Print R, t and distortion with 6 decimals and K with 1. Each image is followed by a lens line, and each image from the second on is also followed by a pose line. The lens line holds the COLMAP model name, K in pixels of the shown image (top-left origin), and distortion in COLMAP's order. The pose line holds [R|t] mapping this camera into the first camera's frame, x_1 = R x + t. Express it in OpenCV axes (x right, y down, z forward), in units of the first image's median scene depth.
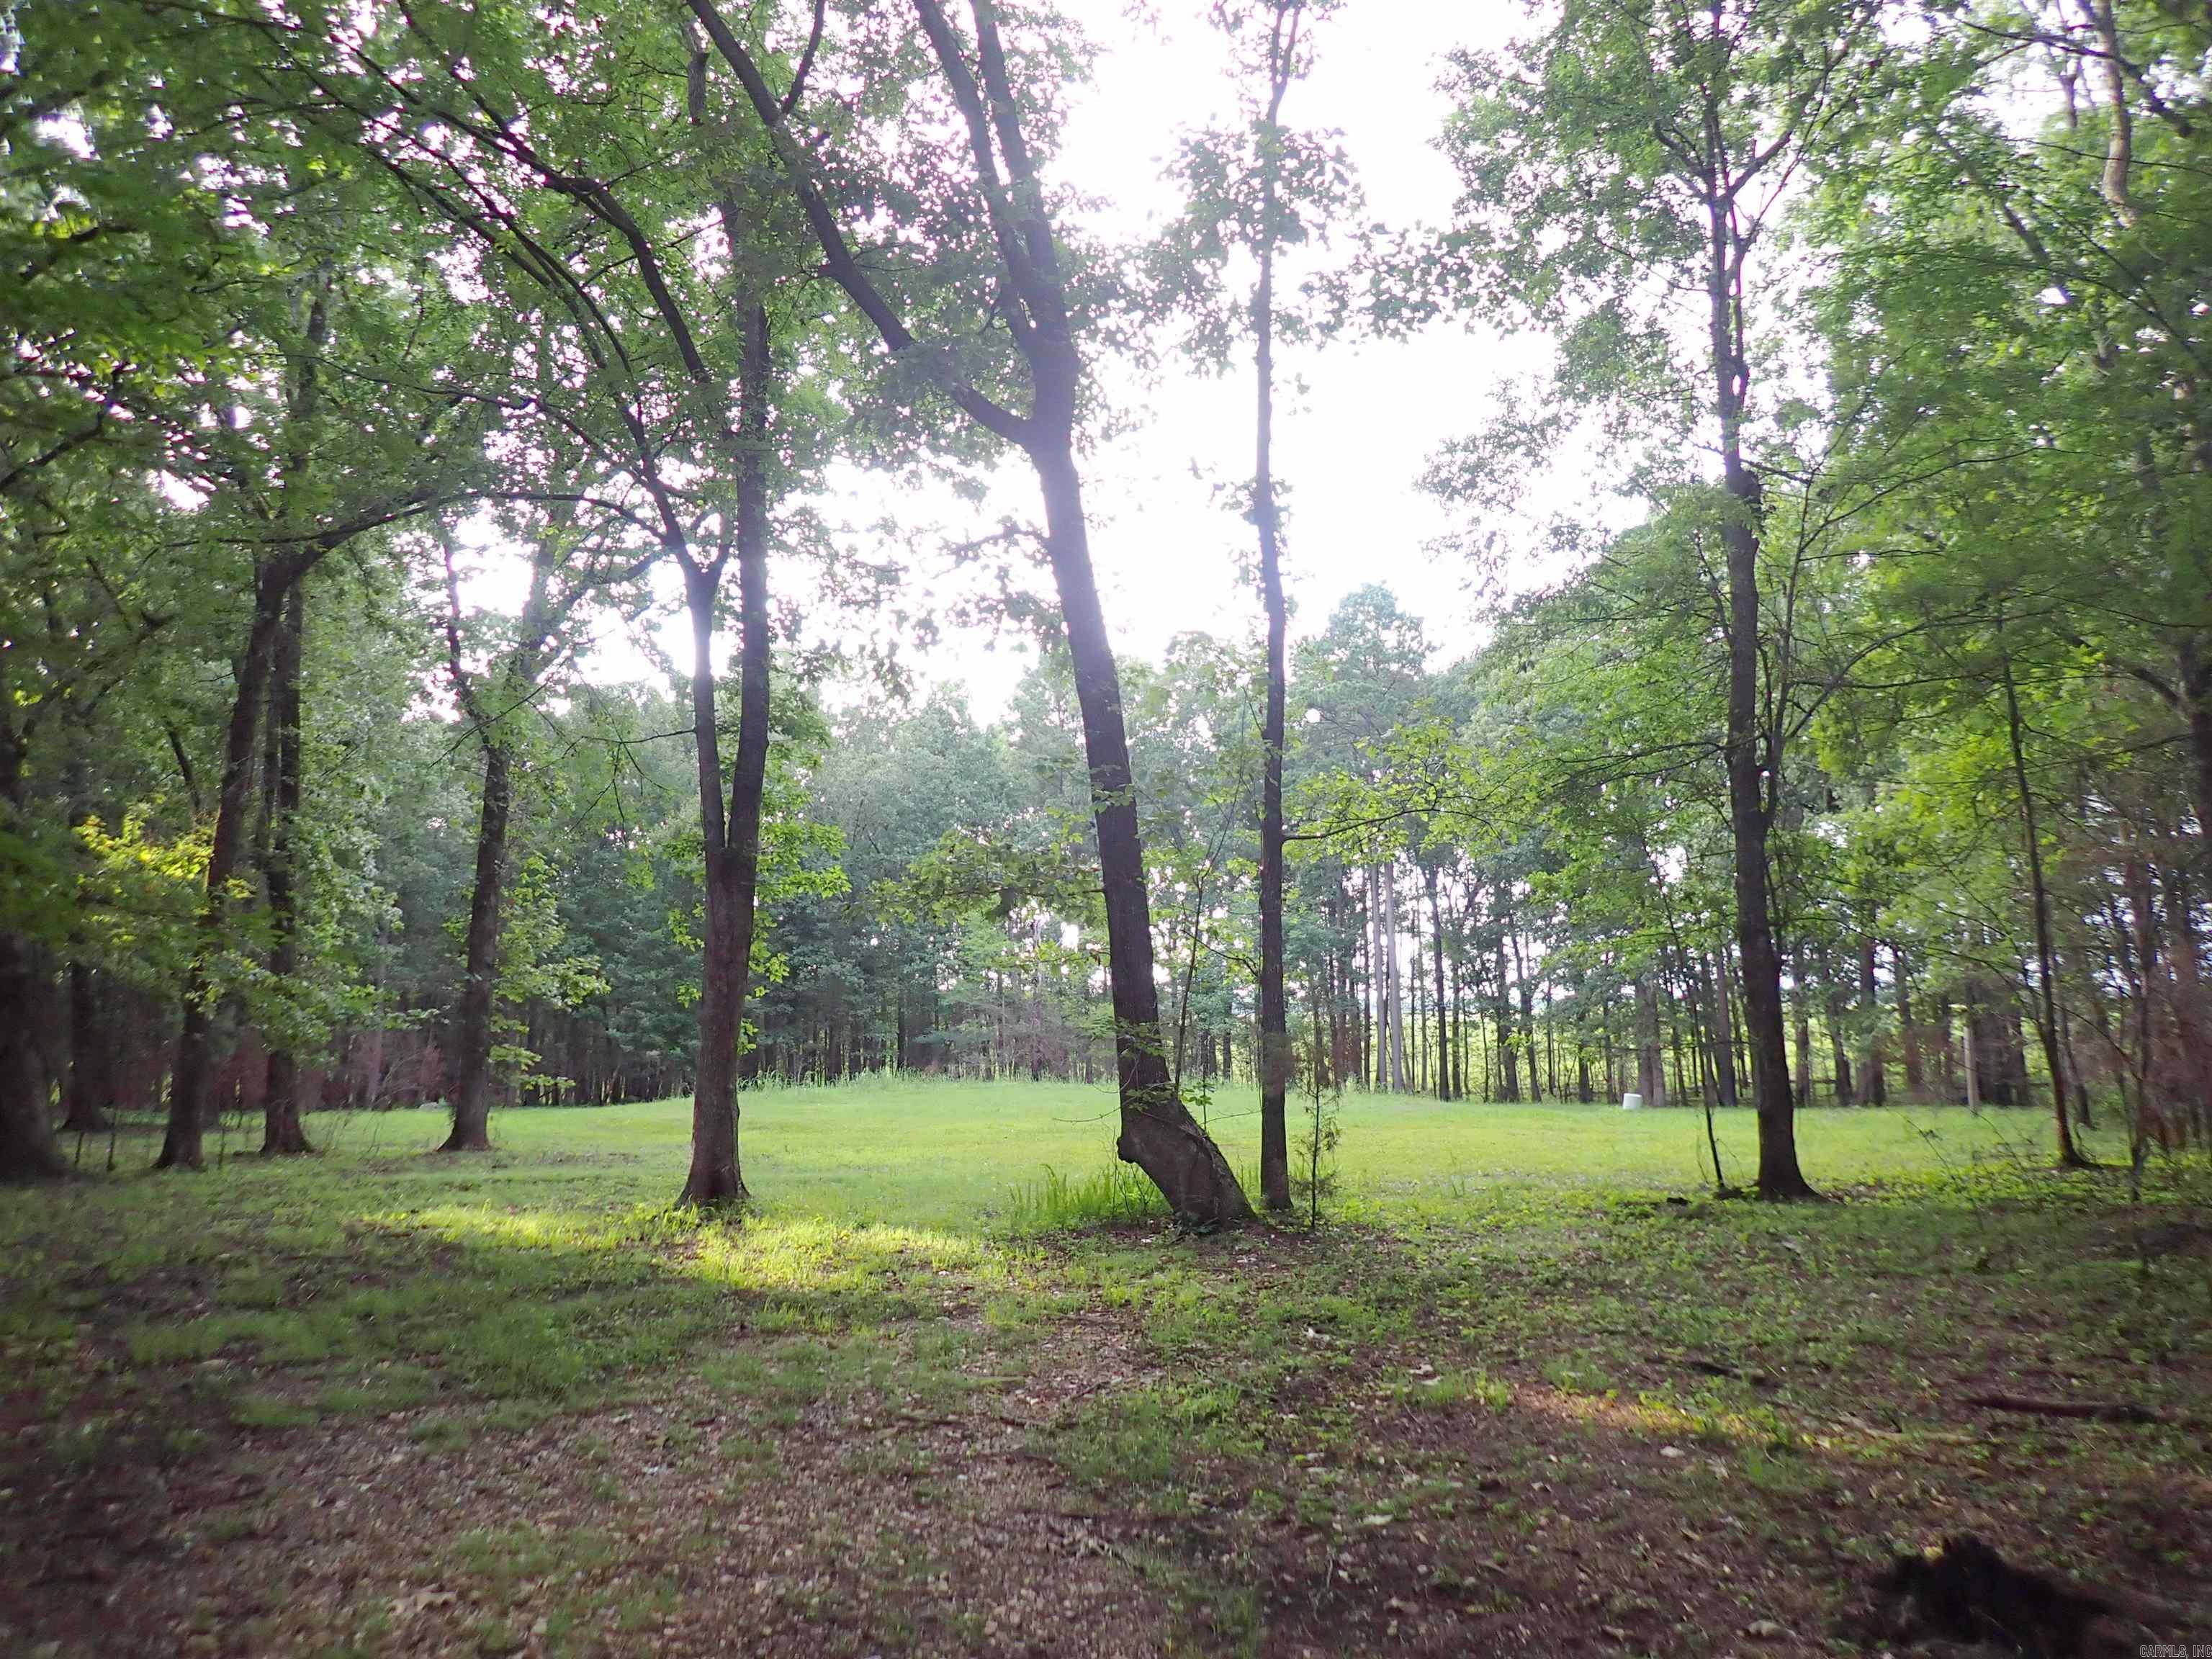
lens RADIAL K [[1658.8, 0, 1108.8], [0, 1658.8, 811.1], [0, 0, 1]] dist [0.004569, -0.003140]
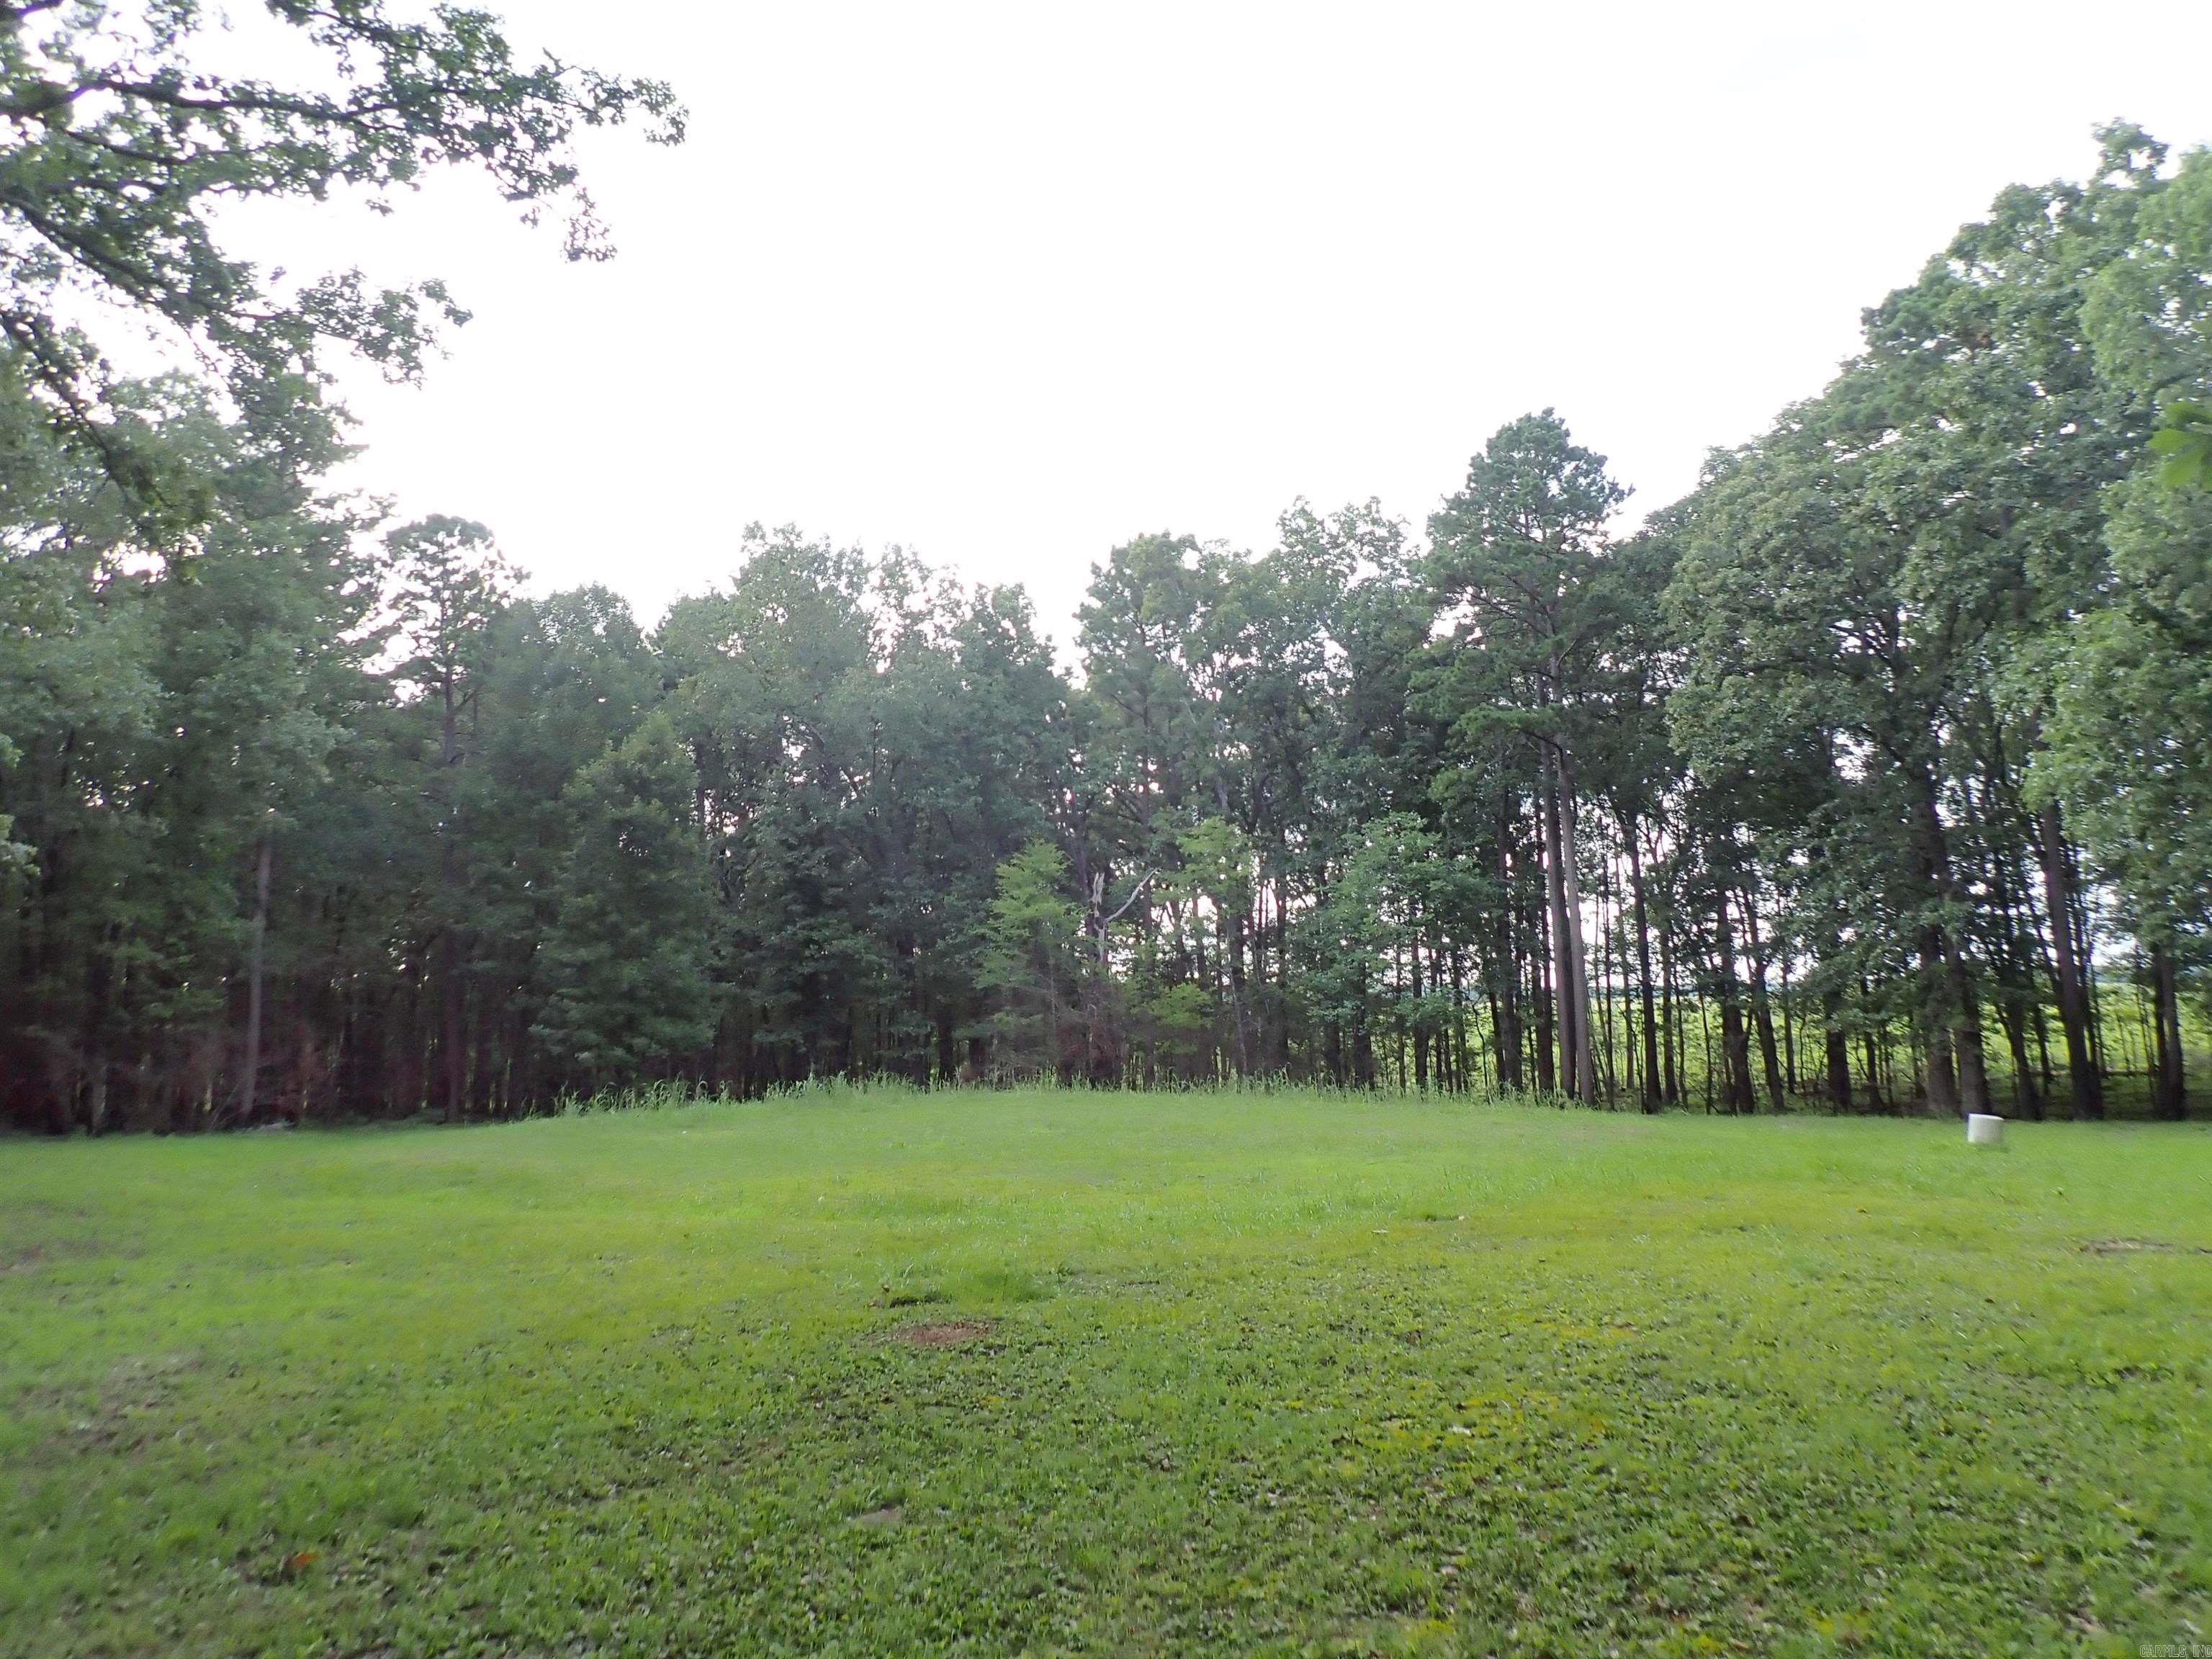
lens RADIAL K [[1658.8, 0, 1108.8], [0, 1658.8, 811.1], [0, 0, 1]] dist [0.004569, -0.003140]
pose [[0.992739, -0.028289, -0.116912, 0.041827], [0.028539, 0.999593, 0.000468, 0.028235], [0.116851, -0.003801, 0.993142, 0.190305]]
